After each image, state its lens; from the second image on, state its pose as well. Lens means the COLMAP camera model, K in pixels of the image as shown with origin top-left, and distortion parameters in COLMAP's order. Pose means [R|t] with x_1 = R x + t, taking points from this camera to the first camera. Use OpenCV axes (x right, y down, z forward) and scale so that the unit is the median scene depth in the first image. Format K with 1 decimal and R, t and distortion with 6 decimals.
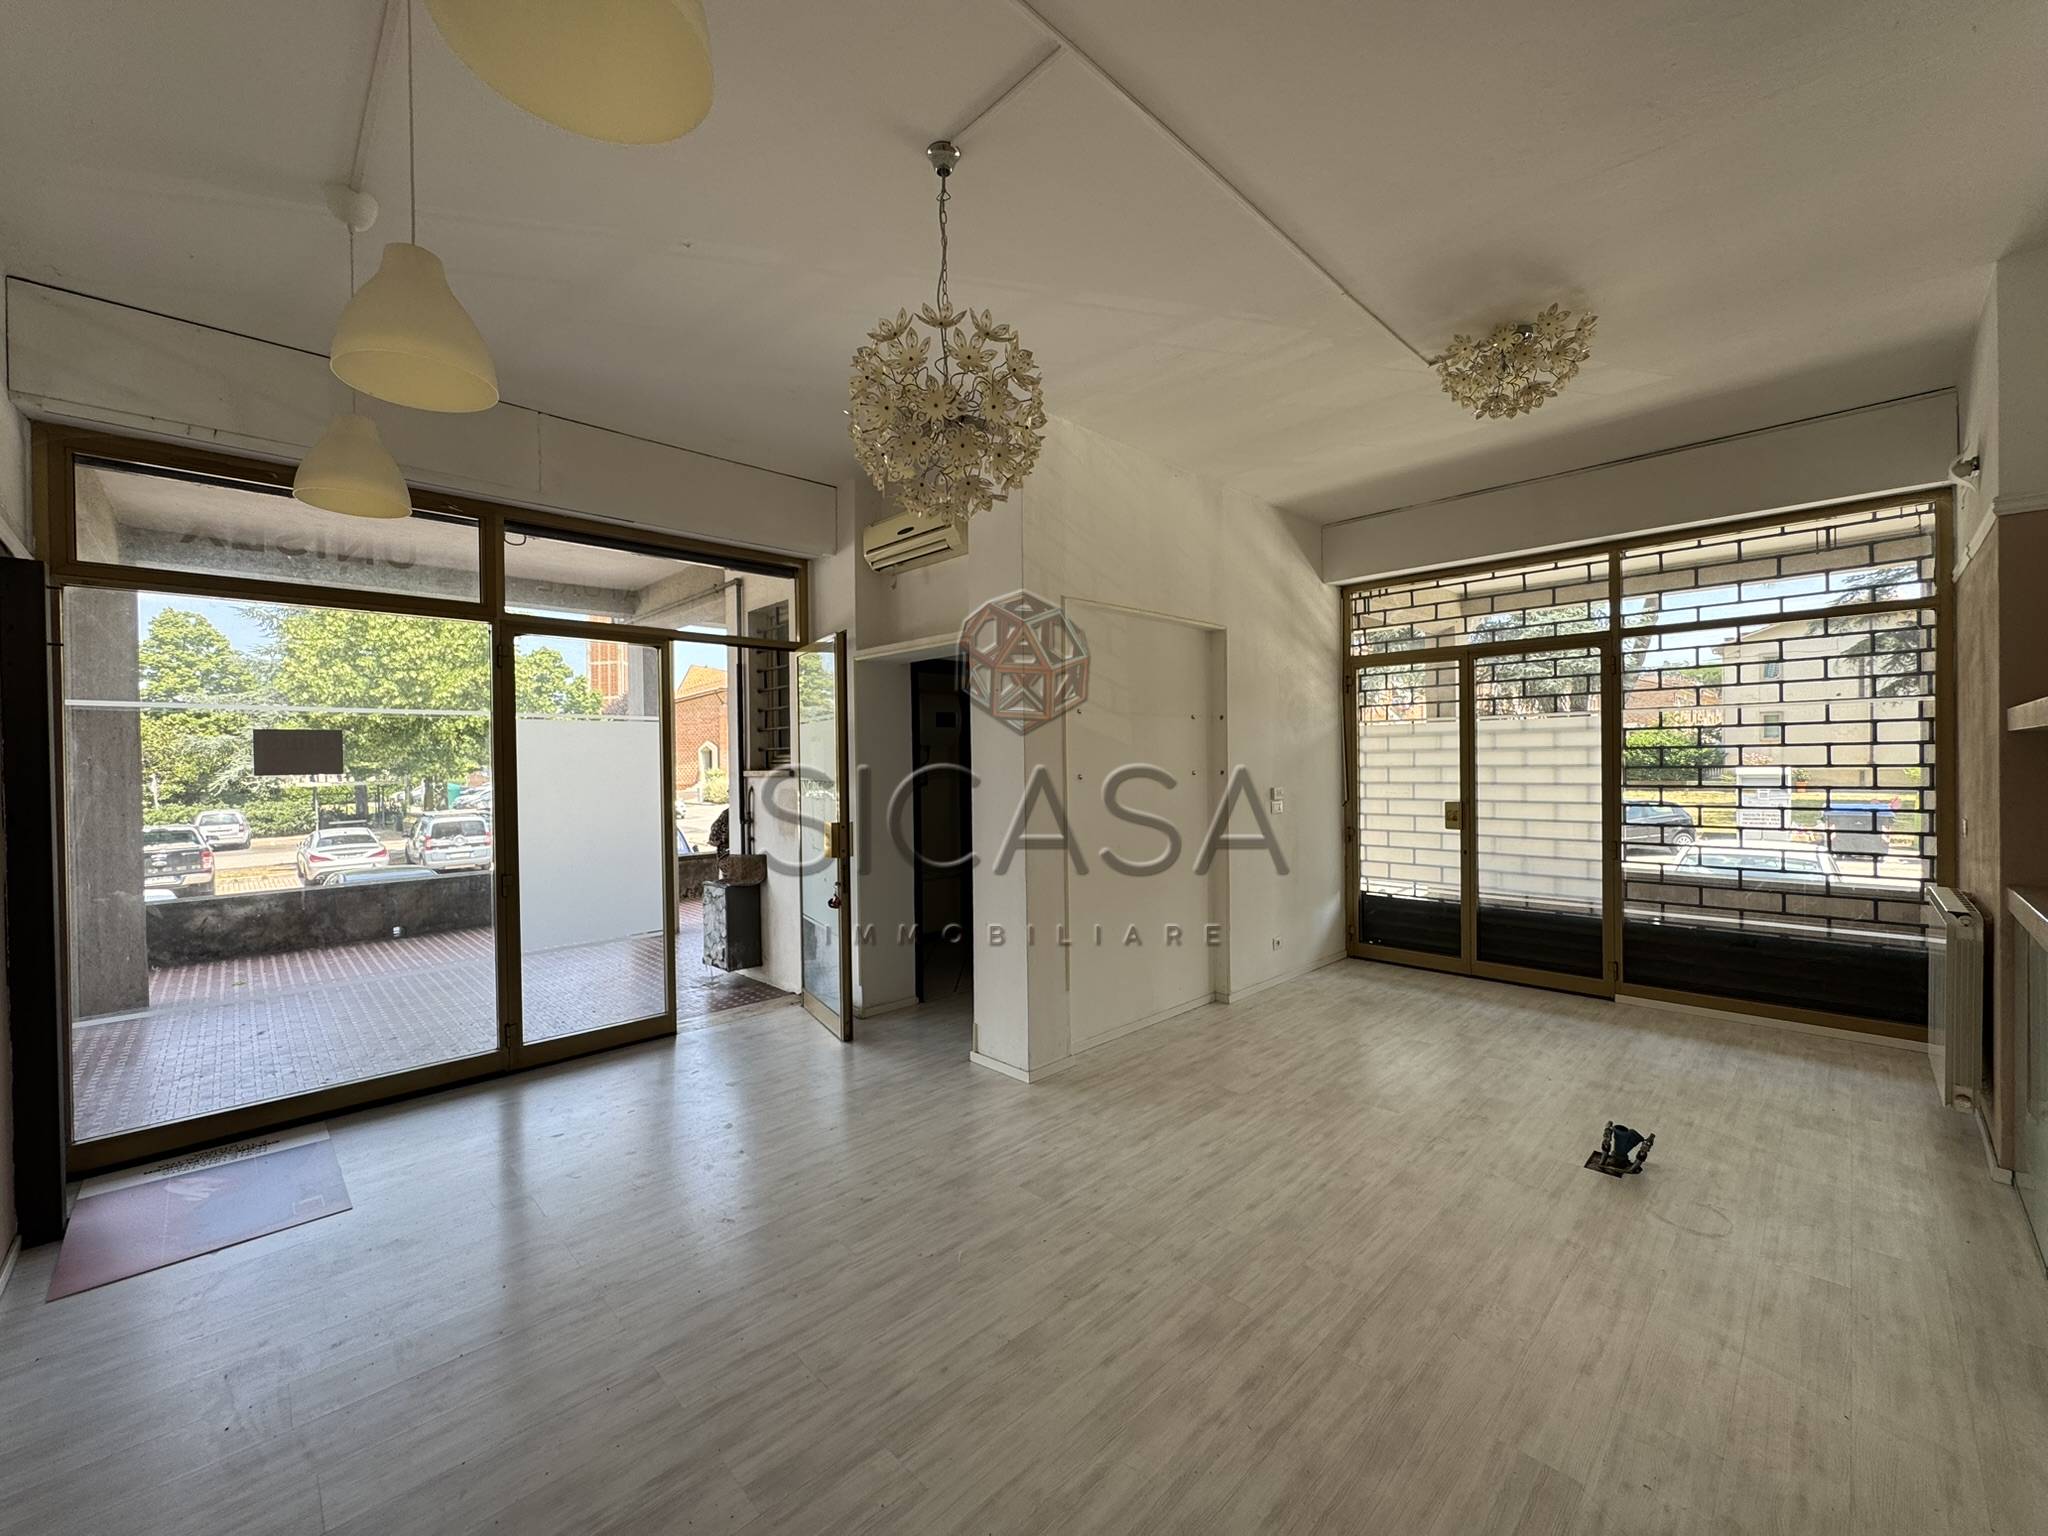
lens RADIAL K [[816.2, 0, 1024.7], [0, 816.2, 765.7], [0, 0, 1]] dist [-0.004412, 0.001041]
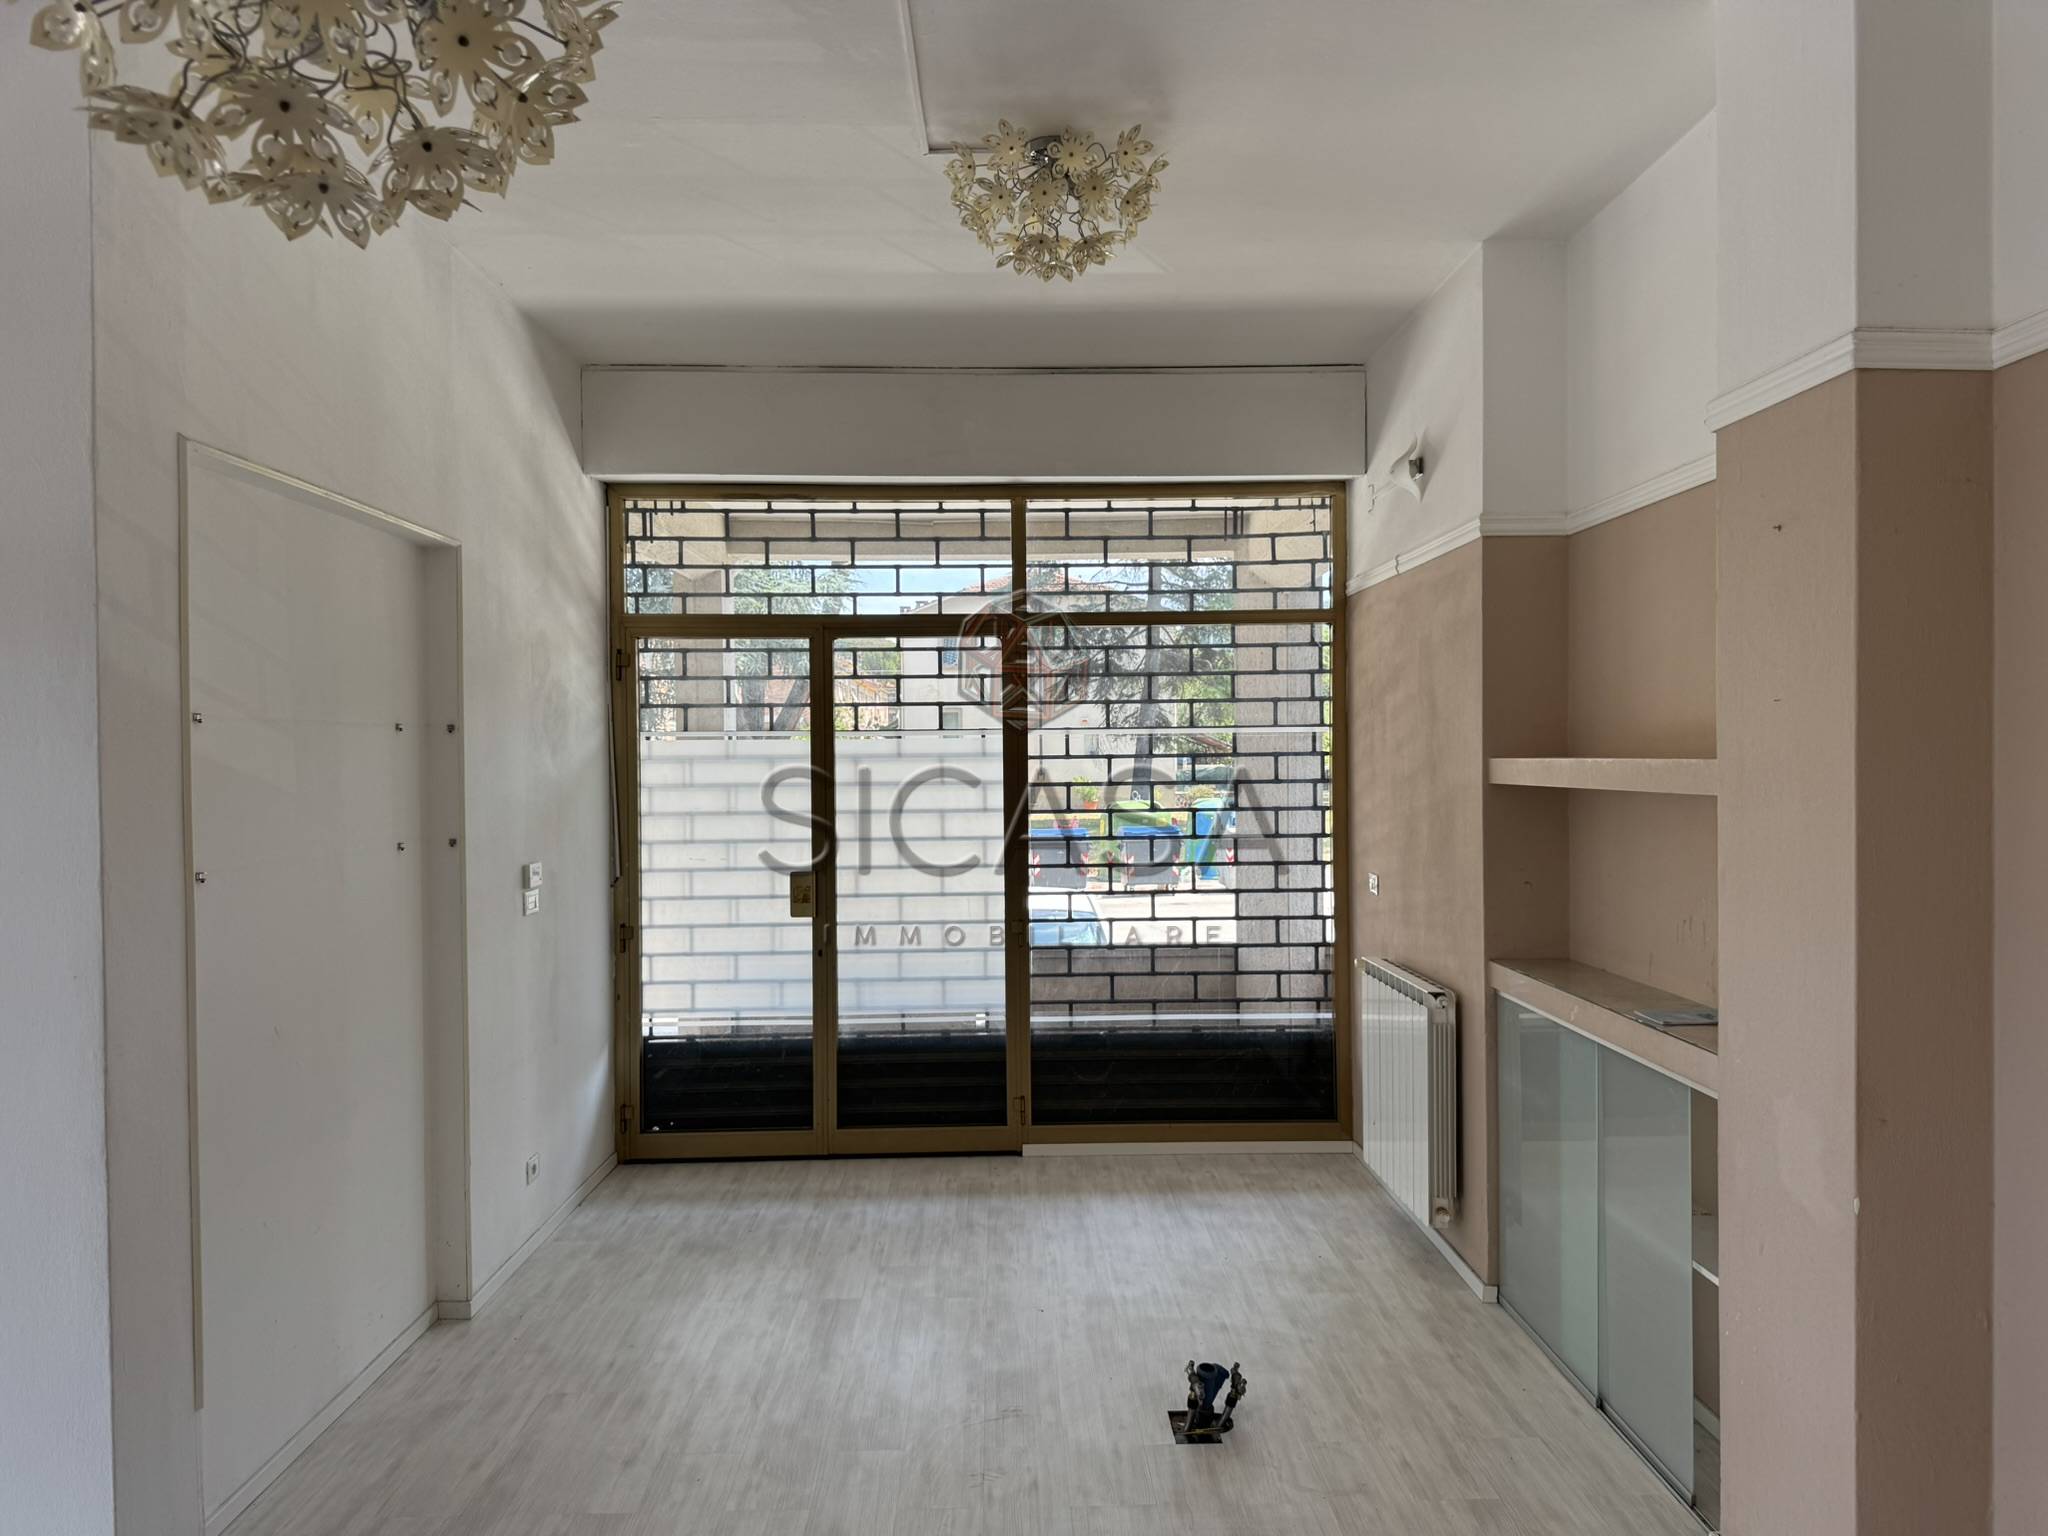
lens RADIAL K [[1440.4, 0, 1026.2], [0, 1440.4, 771.2], [0, 0, 1]] dist [0.072546, -0.102187]
pose [[0.686311, -0.001616, 0.727307, -0.166190], [0.004234, 0.999989, -0.001774, -0.033489], [-0.727296, 0.004297, 0.686310, 0.177126]]
